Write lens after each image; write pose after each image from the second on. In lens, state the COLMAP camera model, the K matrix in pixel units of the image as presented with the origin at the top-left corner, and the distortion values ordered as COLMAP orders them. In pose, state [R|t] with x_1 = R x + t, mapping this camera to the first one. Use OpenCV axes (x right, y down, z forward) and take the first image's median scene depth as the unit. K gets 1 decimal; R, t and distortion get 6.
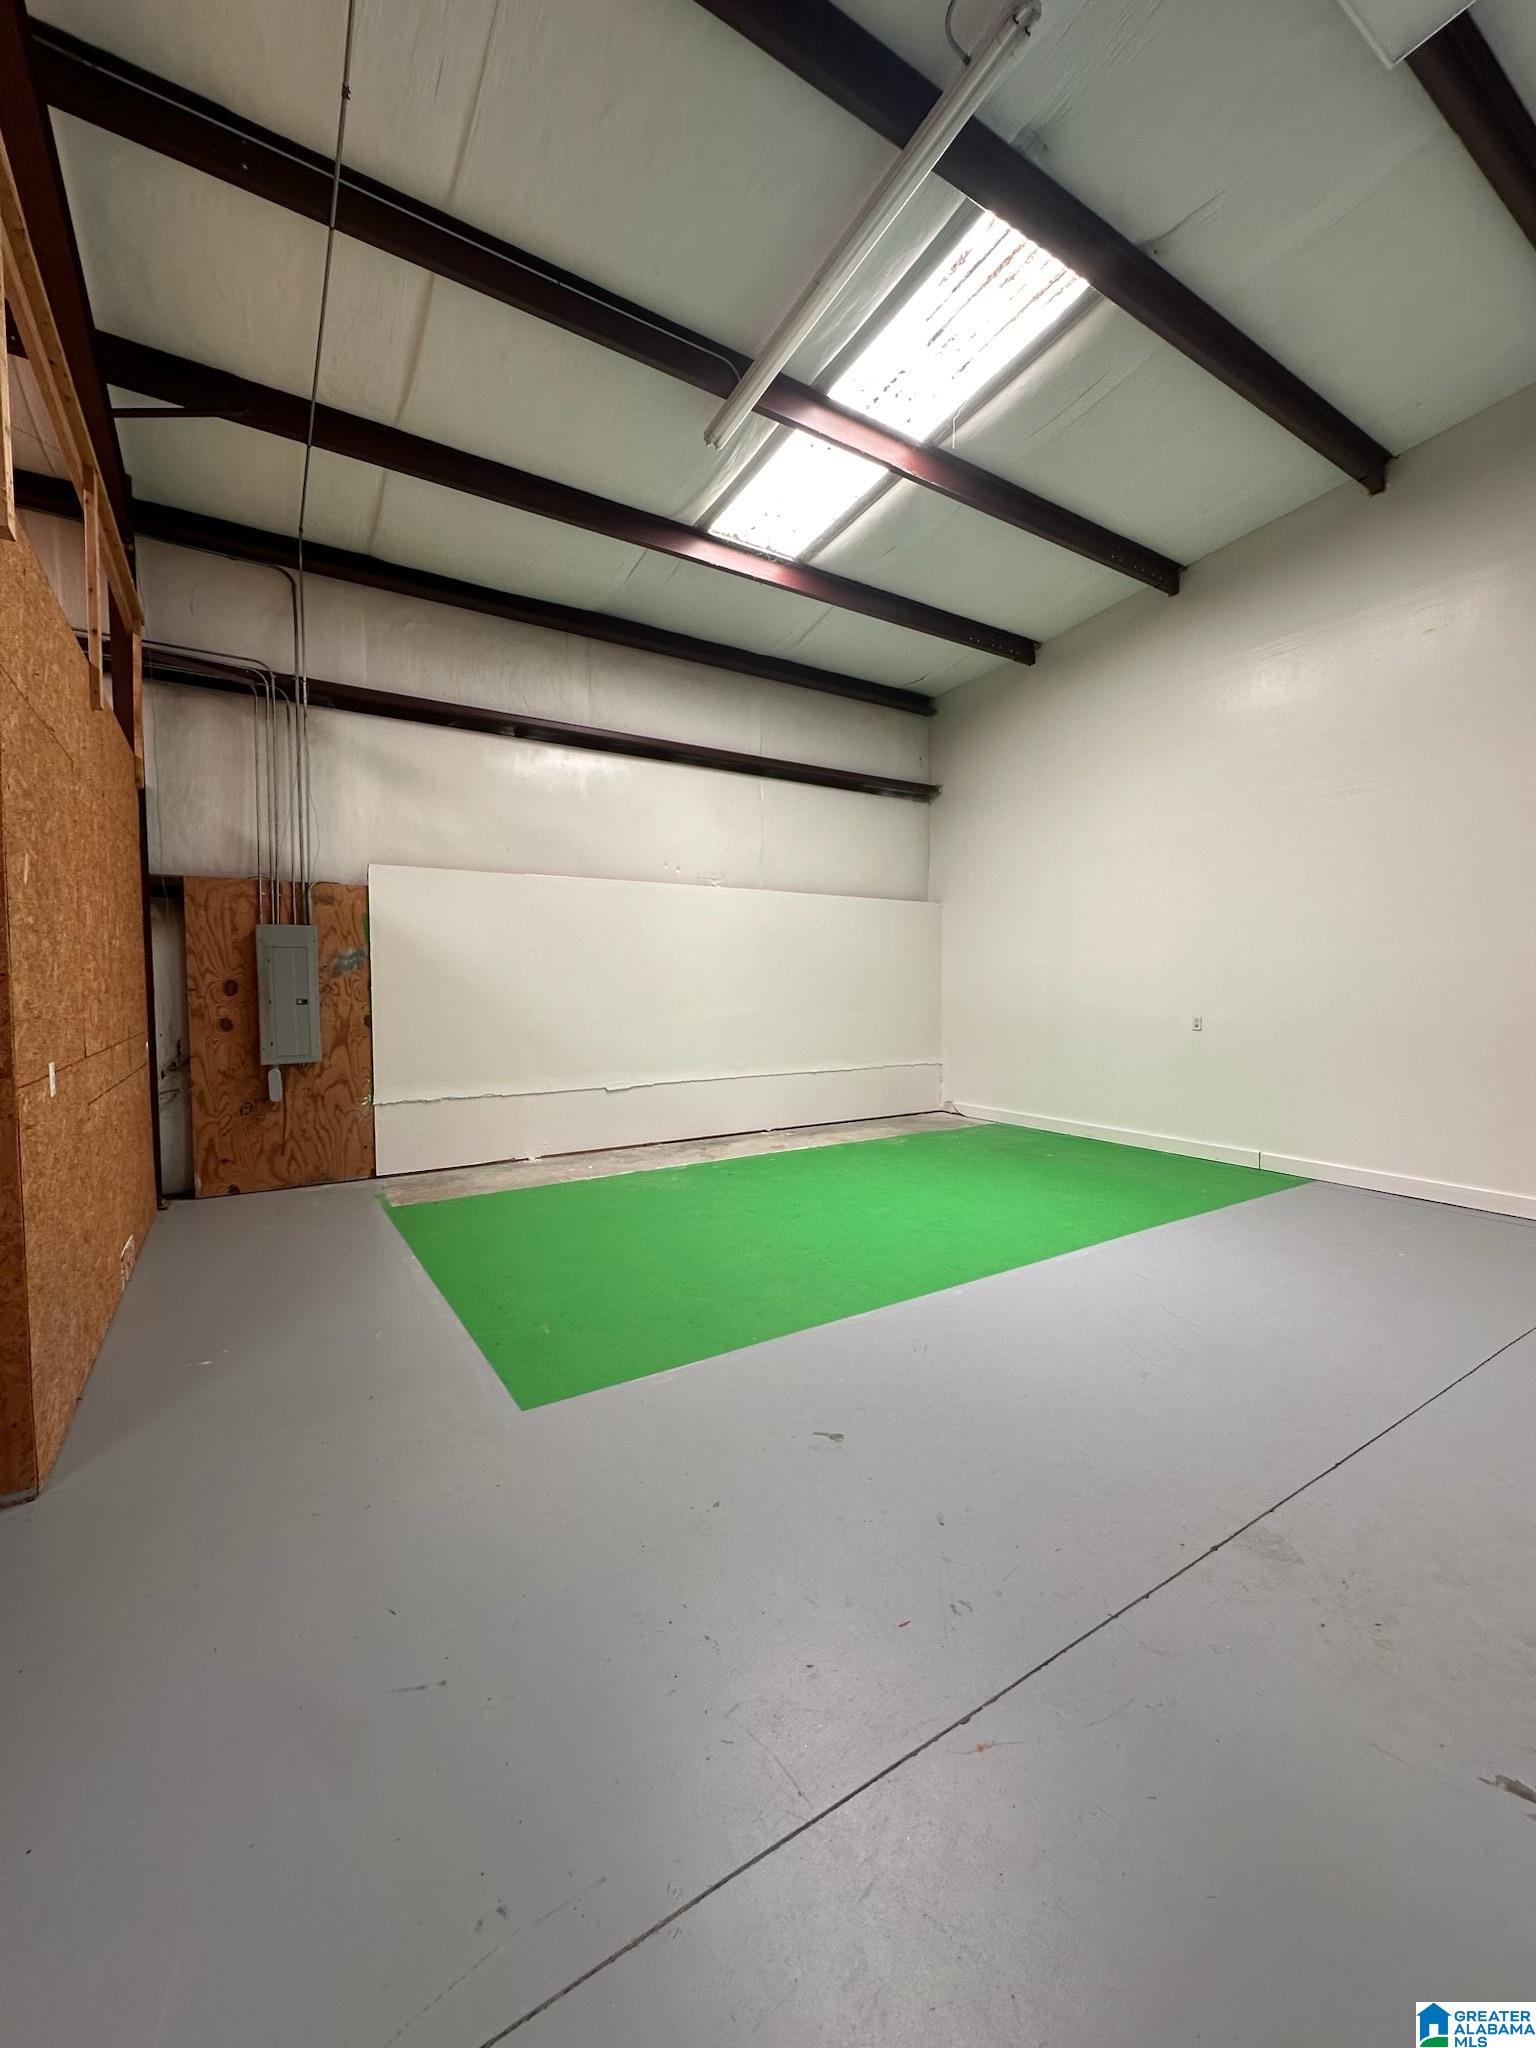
lens RADIAL K [[812.2, 0, 766.1], [0, 812.2, 1023.5], [0, 0, 1]] dist [-0.004848, 0.000532]
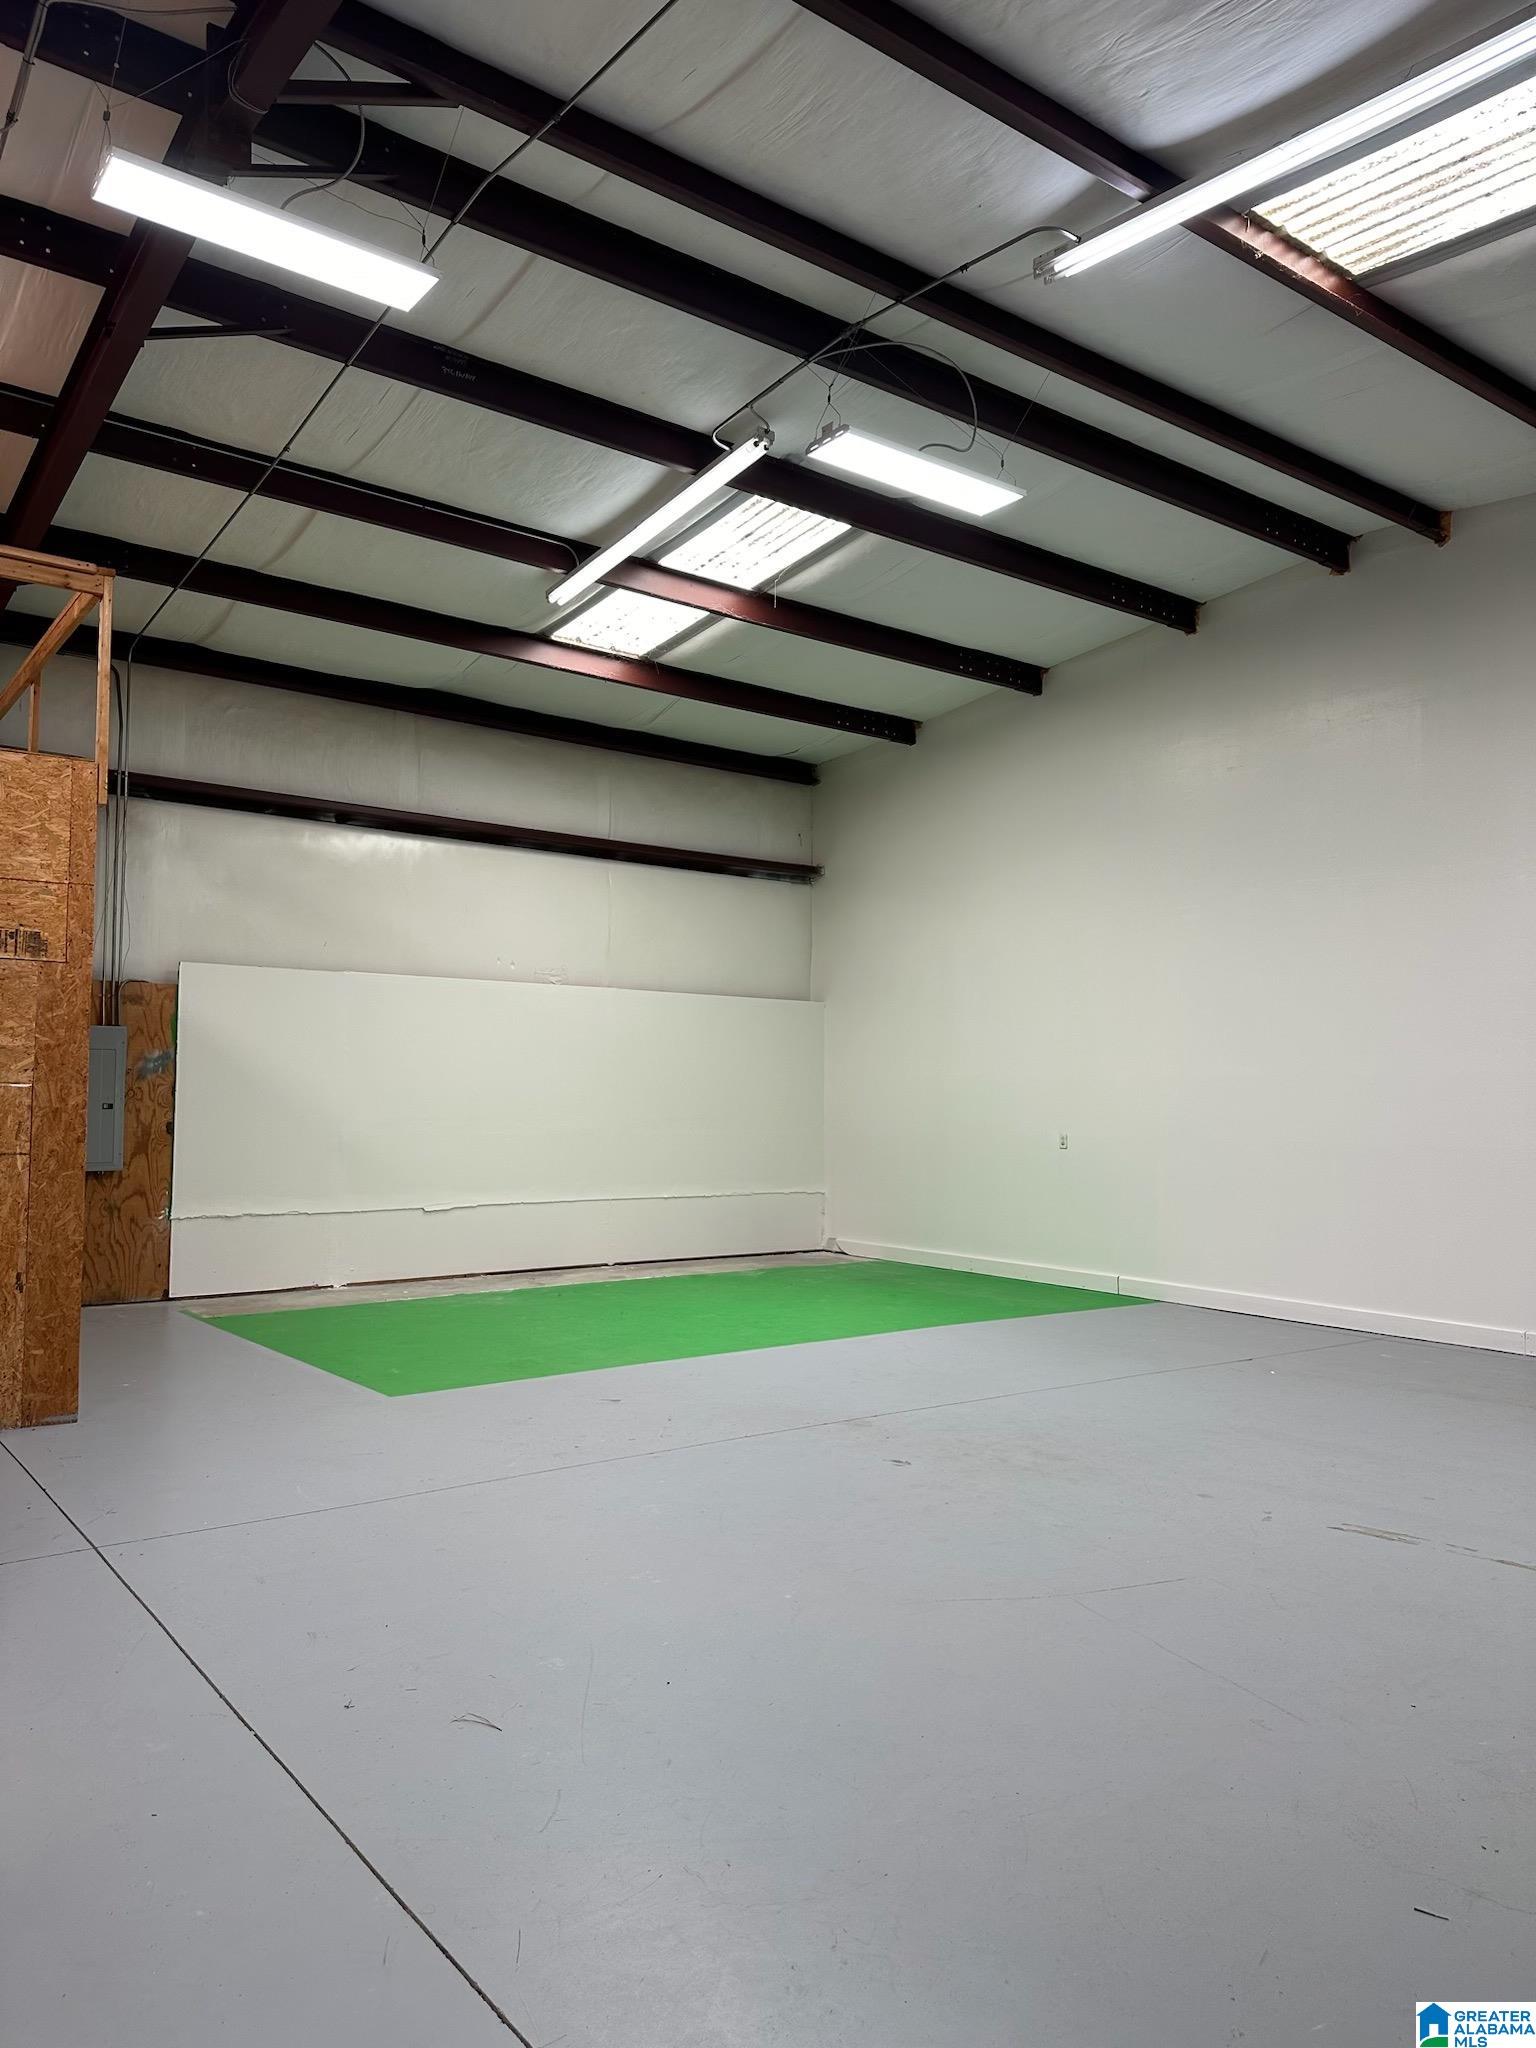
lens RADIAL K [[1414.4, 0, 773.7], [0, 1414.4, 1024.5], [0, 0, 1]] dist [0.004327, 0.000264]
pose [[0.996783, 0.015548, 0.078629, 0.071173], [-0.007399, 0.994666, -0.102886, 0.040697], [-0.079809, 0.101973, 0.991581, -0.682126]]
